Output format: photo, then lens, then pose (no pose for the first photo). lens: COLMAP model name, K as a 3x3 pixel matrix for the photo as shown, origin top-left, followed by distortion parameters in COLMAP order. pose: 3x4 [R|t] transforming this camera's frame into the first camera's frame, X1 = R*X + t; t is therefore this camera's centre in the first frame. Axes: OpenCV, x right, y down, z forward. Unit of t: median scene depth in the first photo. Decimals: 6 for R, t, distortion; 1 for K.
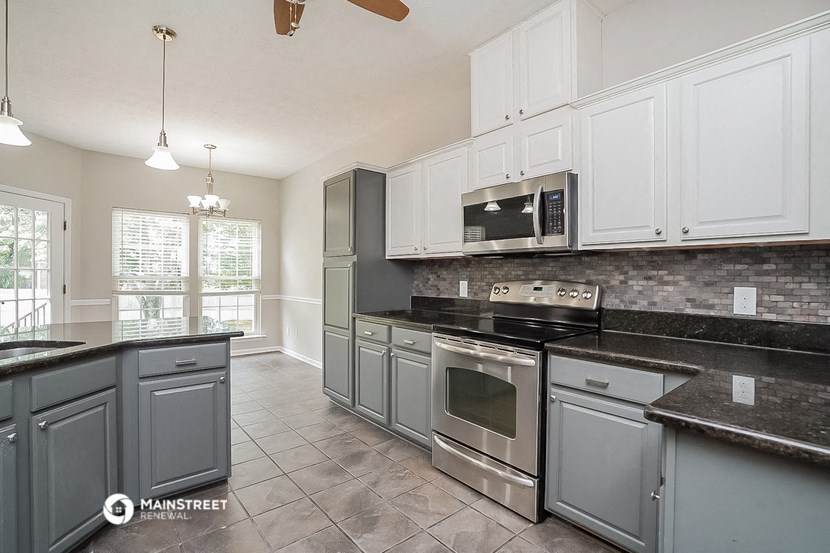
lens RADIAL K [[397.7, 0, 412.4], [0, 397.7, 277.9], [0, 0, 1]] dist [-0.040057, 0.003317]
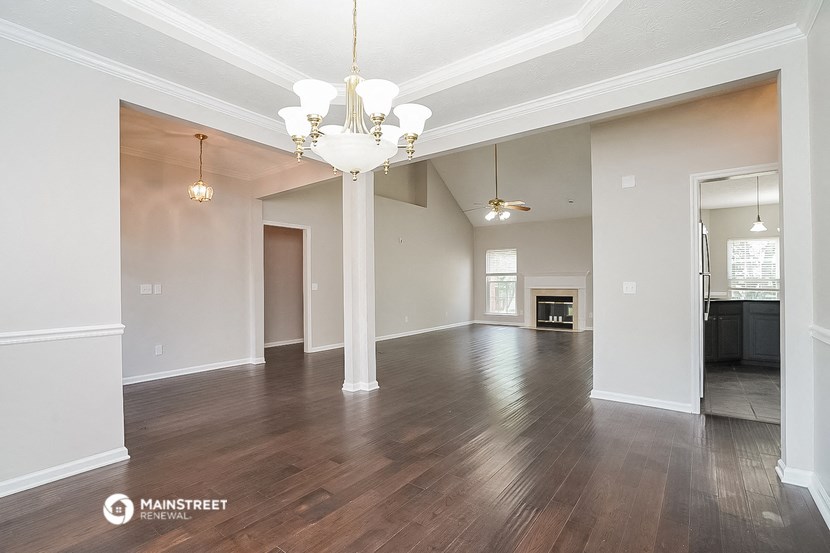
lens RADIAL K [[397.7, 0, 407.6], [0, 397.7, 281.1], [0, 0, 1]] dist [-0.040057, 0.003317]
pose [[0.248866, -0.005200, -0.968524, 0.782911], [0.000272, 0.999986, -0.005299, 0.022071], [0.968538, 0.001055, 0.248864, -1.180041]]
